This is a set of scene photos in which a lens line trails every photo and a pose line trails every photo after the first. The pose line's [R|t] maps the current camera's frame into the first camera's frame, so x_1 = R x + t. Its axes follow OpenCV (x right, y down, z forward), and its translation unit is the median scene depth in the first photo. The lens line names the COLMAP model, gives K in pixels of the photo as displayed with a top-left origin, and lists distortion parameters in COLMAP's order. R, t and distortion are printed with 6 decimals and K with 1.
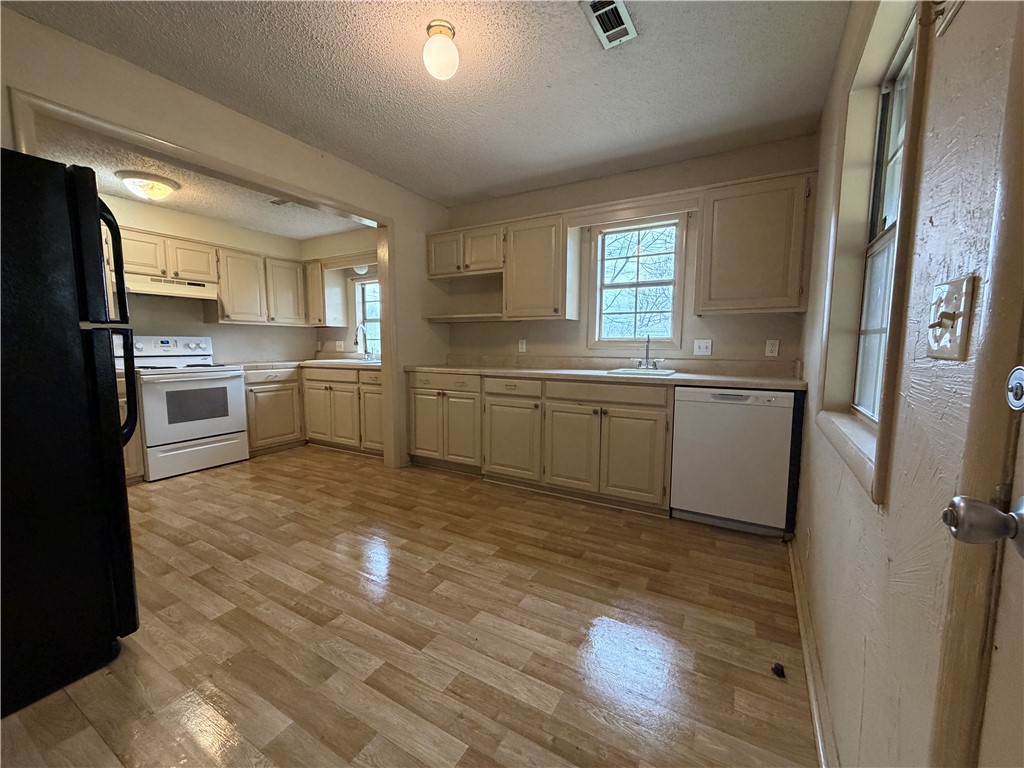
lens RADIAL K [[410.4, 0, 515.8], [0, 410.4, 380.4], [0, 0, 1]] dist [0.001355, -0.000432]
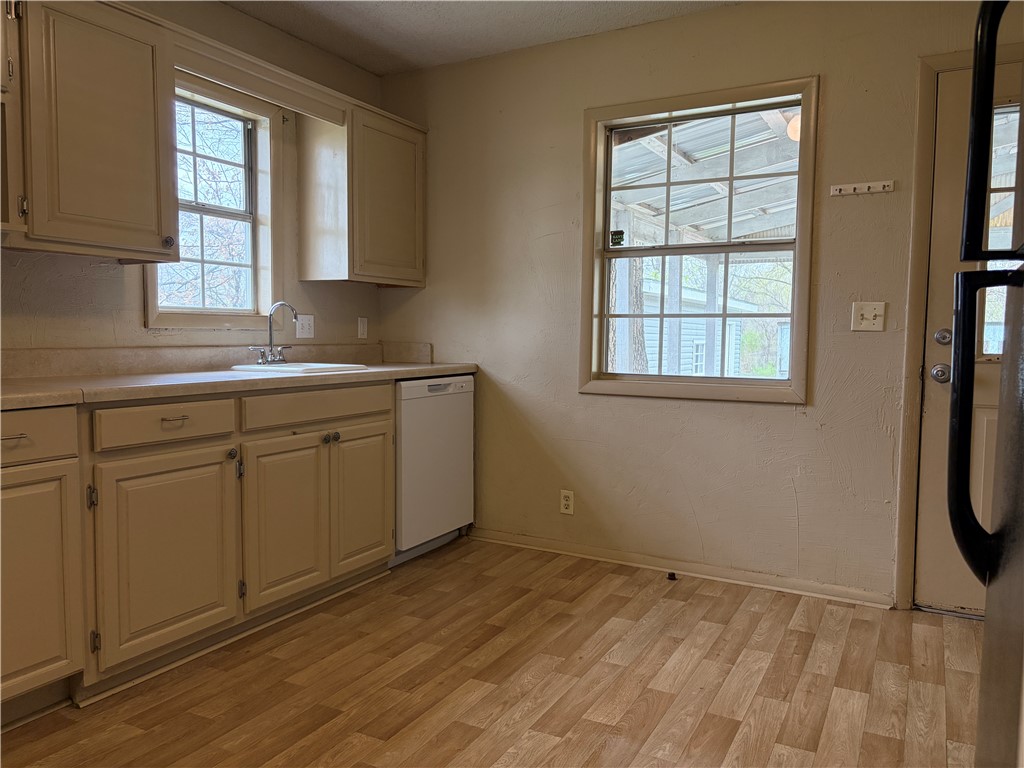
lens RADIAL K [[774.5, 0, 506.5], [0, 774.5, 387.3], [0, 0, 1]] dist [0.034832, -0.022398]
pose [[-0.023996, -0.075760, 0.996837, -0.997730], [0.077313, 0.993998, 0.077405, -0.067145], [-0.996718, 0.078926, -0.017995, 0.867463]]
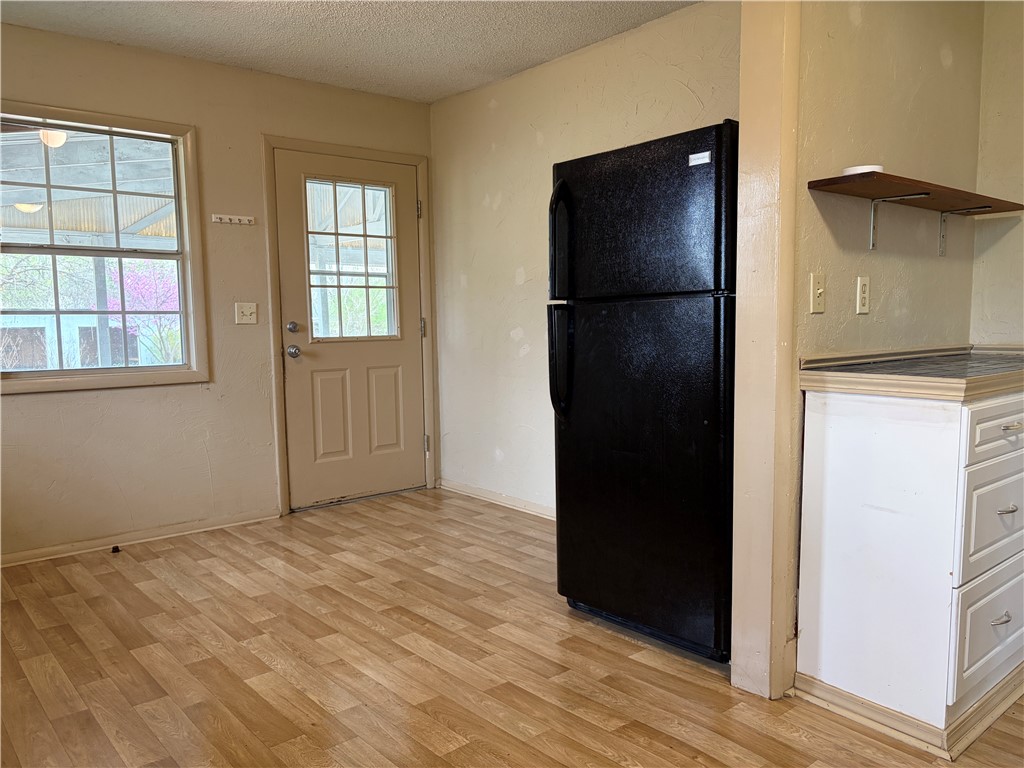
lens RADIAL K [[774.5, 0, 521.3], [0, 774.5, 373.4], [0, 0, 1]] dist [0.034832, -0.022398]
pose [[-0.943364, -0.016944, 0.331328, -0.901191], [0.036316, 0.987419, 0.153896, -0.151707], [-0.329767, 0.157213, -0.930880, 1.696001]]
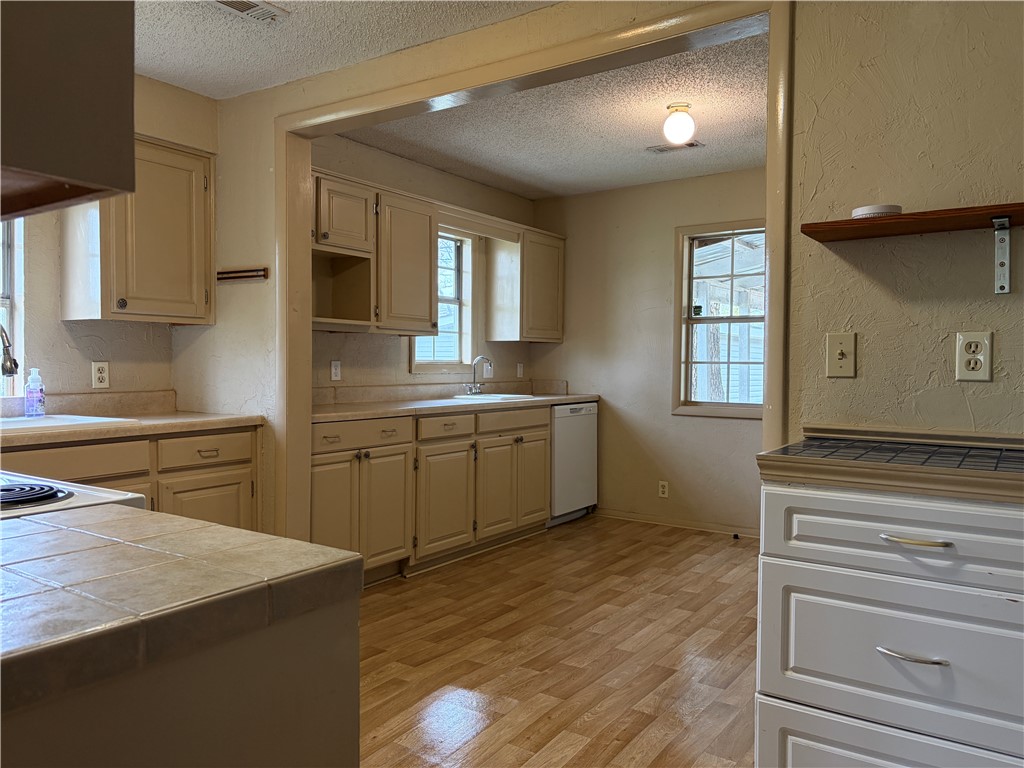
lens RADIAL K [[774.5, 0, 501.8], [0, 774.5, 391.0], [0, 0, 1]] dist [0.034832, -0.022398]
pose [[0.081959, -0.040040, 0.995831, -1.763180], [0.080993, 0.996155, 0.033387, -0.110392], [-0.993339, 0.077919, 0.084887, 0.991974]]
